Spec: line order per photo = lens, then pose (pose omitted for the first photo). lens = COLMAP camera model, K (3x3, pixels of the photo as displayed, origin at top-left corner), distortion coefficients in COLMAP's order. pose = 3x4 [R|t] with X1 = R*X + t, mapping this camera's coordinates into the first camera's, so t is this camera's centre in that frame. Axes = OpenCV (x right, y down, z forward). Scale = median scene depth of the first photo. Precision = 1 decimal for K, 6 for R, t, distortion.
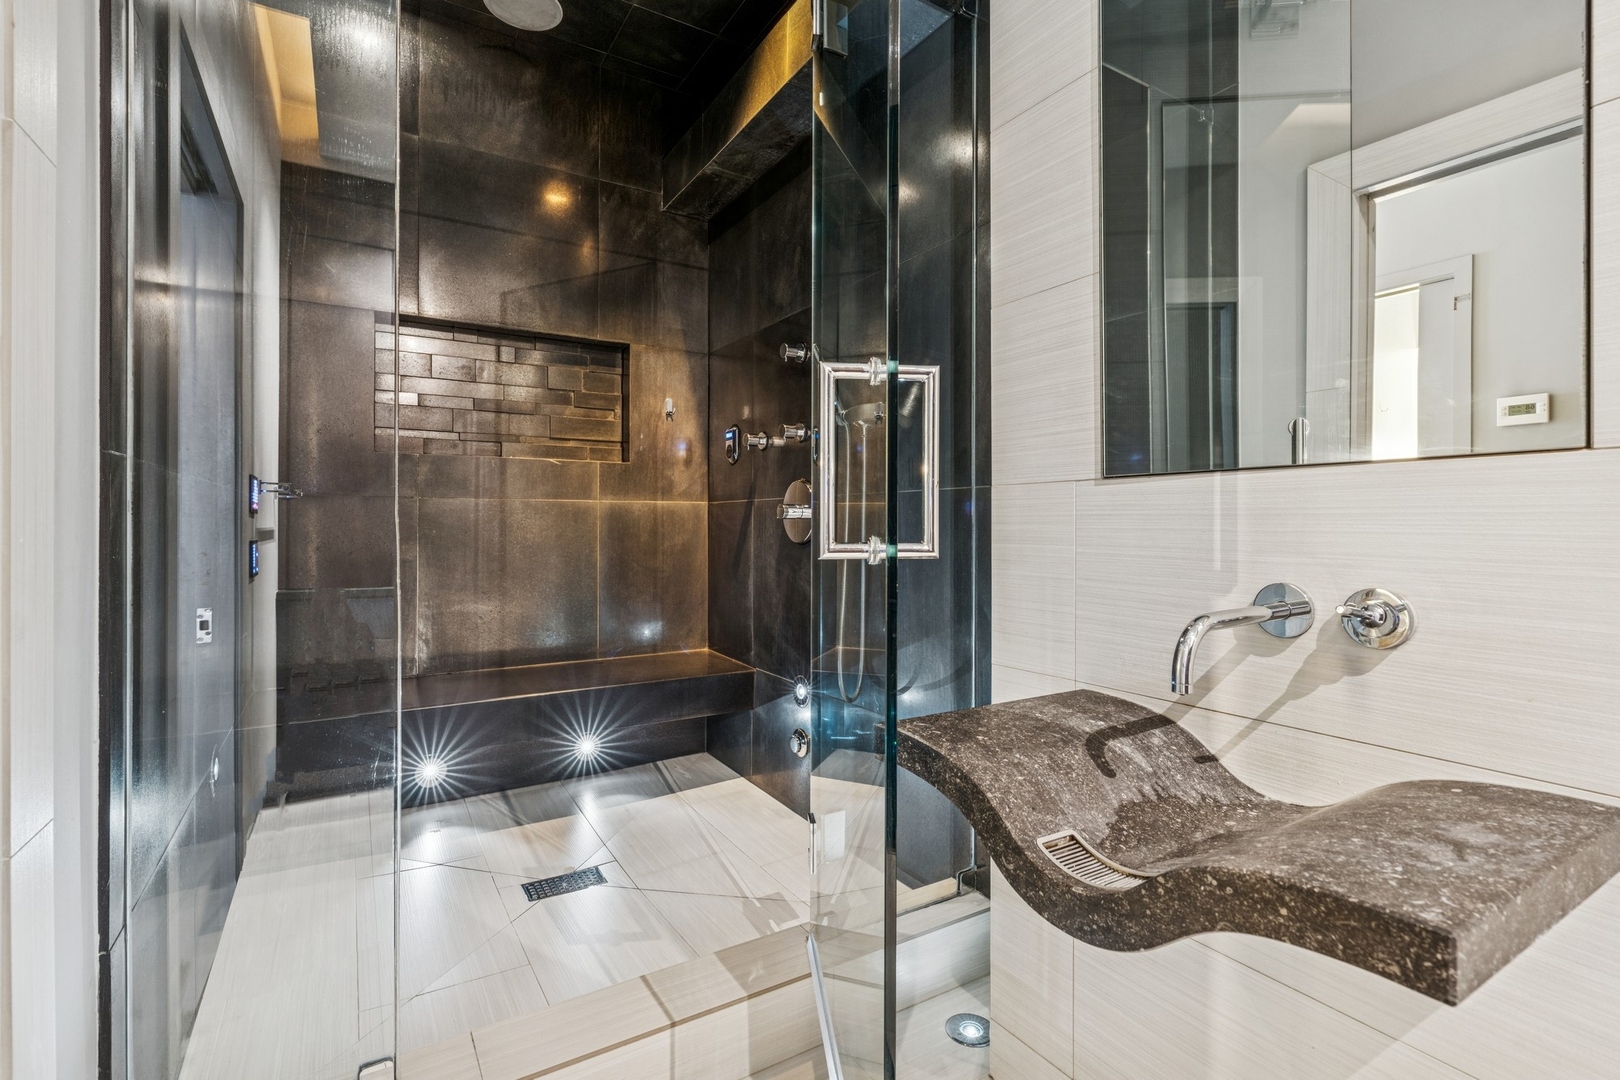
lens RADIAL K [[749.4, 0, 811.8], [0, 749.4, 526.3], [0, 0, 1]] dist [-0.009237, 0.002201]
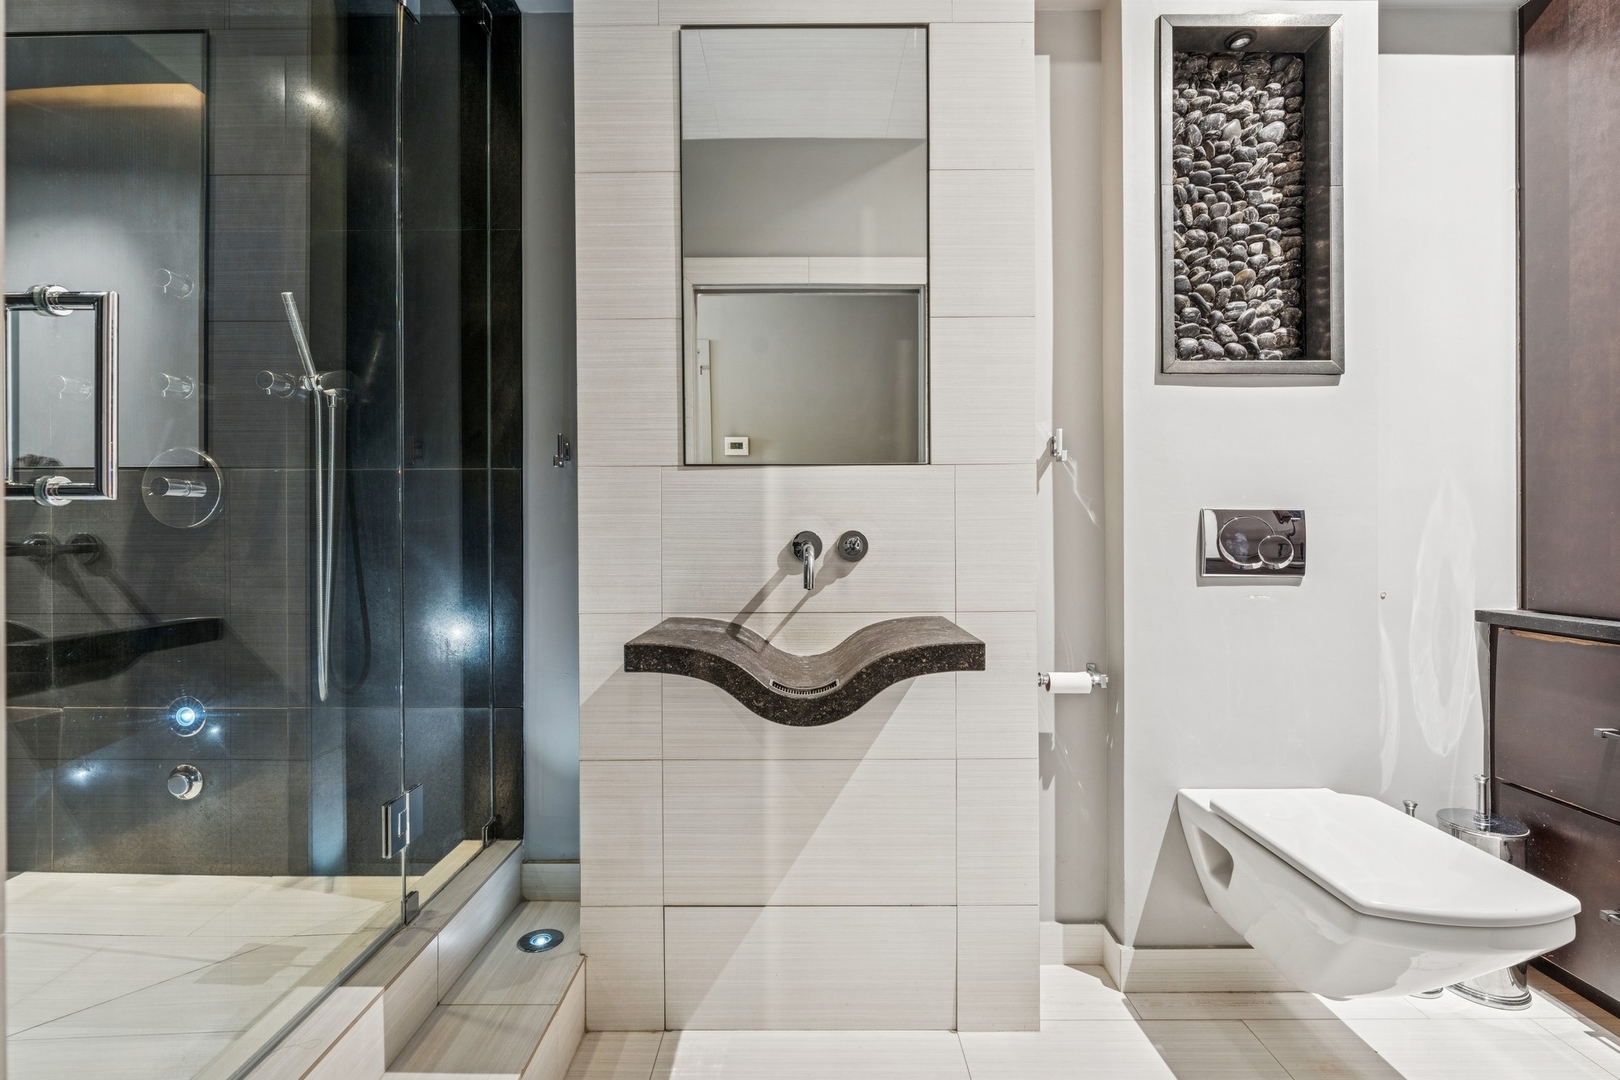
lens RADIAL K [[749.4, 0, 806.8], [0, 749.4, 539.6], [0, 0, 1]] dist [-0.009237, 0.002201]
pose [[0.527153, -0.010553, 0.849705, -0.879636], [0.006436, 0.999944, 0.008426, 0.083006], [-0.849746, 0.001027, 0.527191, 0.074118]]
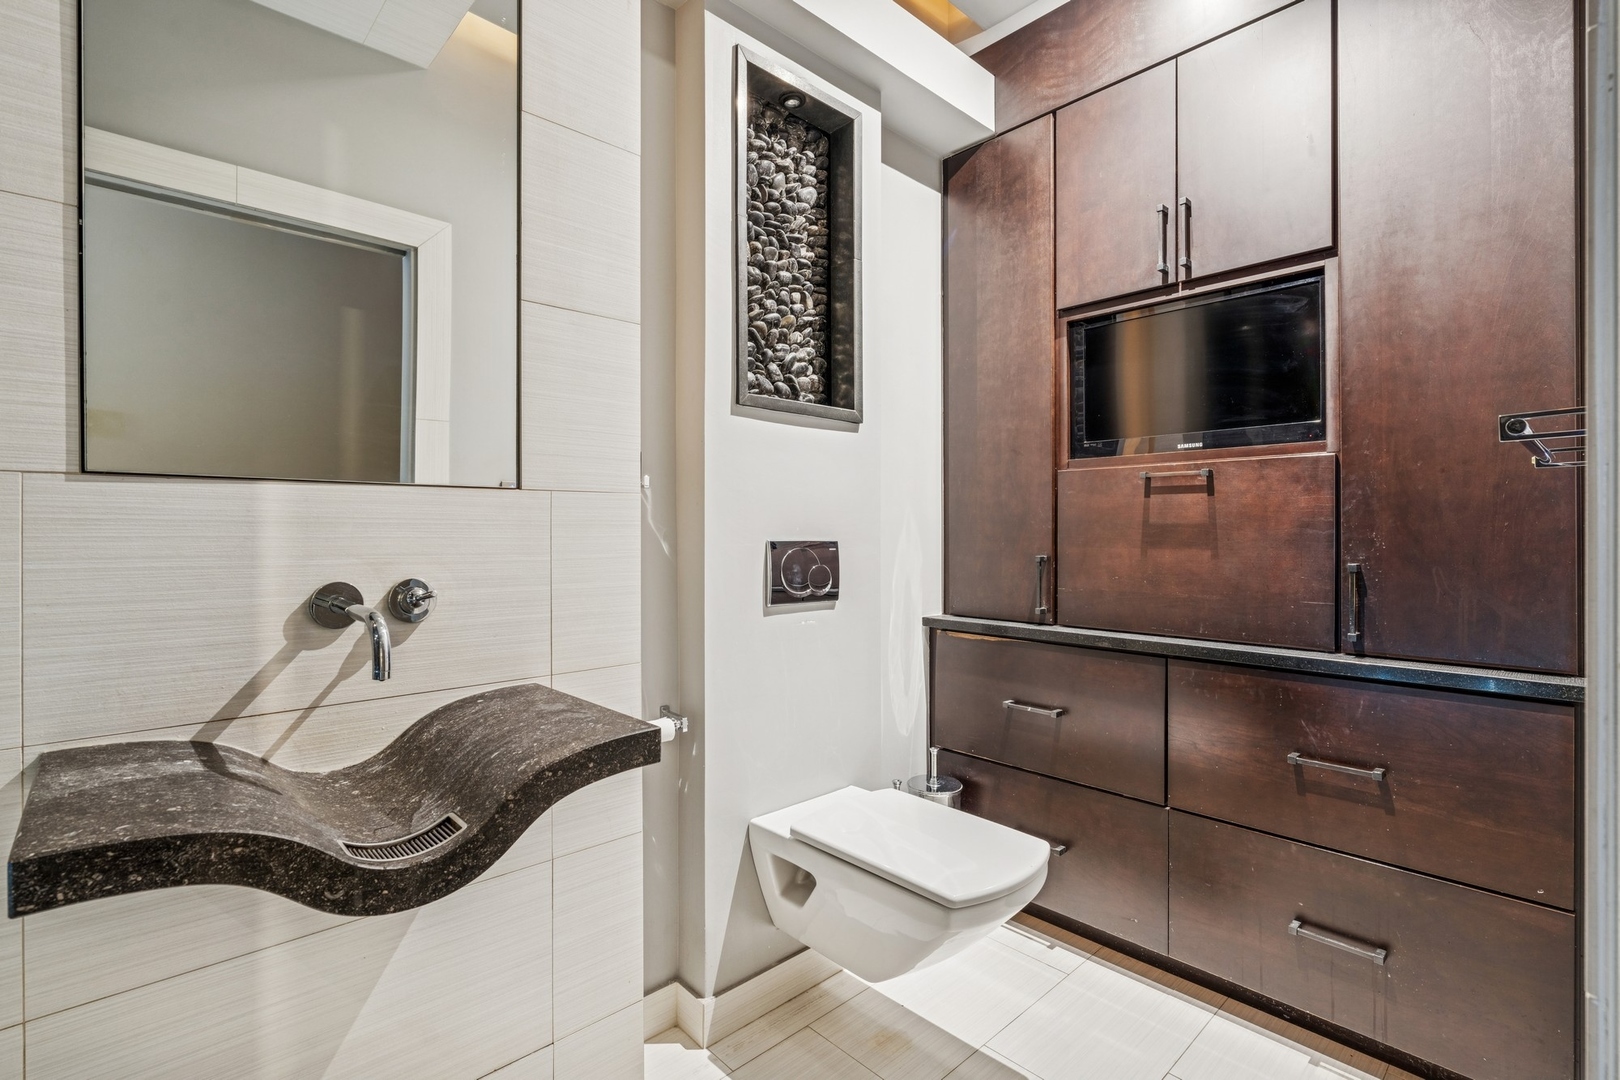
lens RADIAL K [[749.4, 0, 804.6], [0, 749.4, 534.2], [0, 0, 1]] dist [-0.009237, 0.002201]
pose [[-0.197034, -0.004030, 0.980388, -0.663341], [0.002998, 0.999984, 0.004713, -0.001268], [-0.980392, 0.003868, -0.197019, 0.525262]]
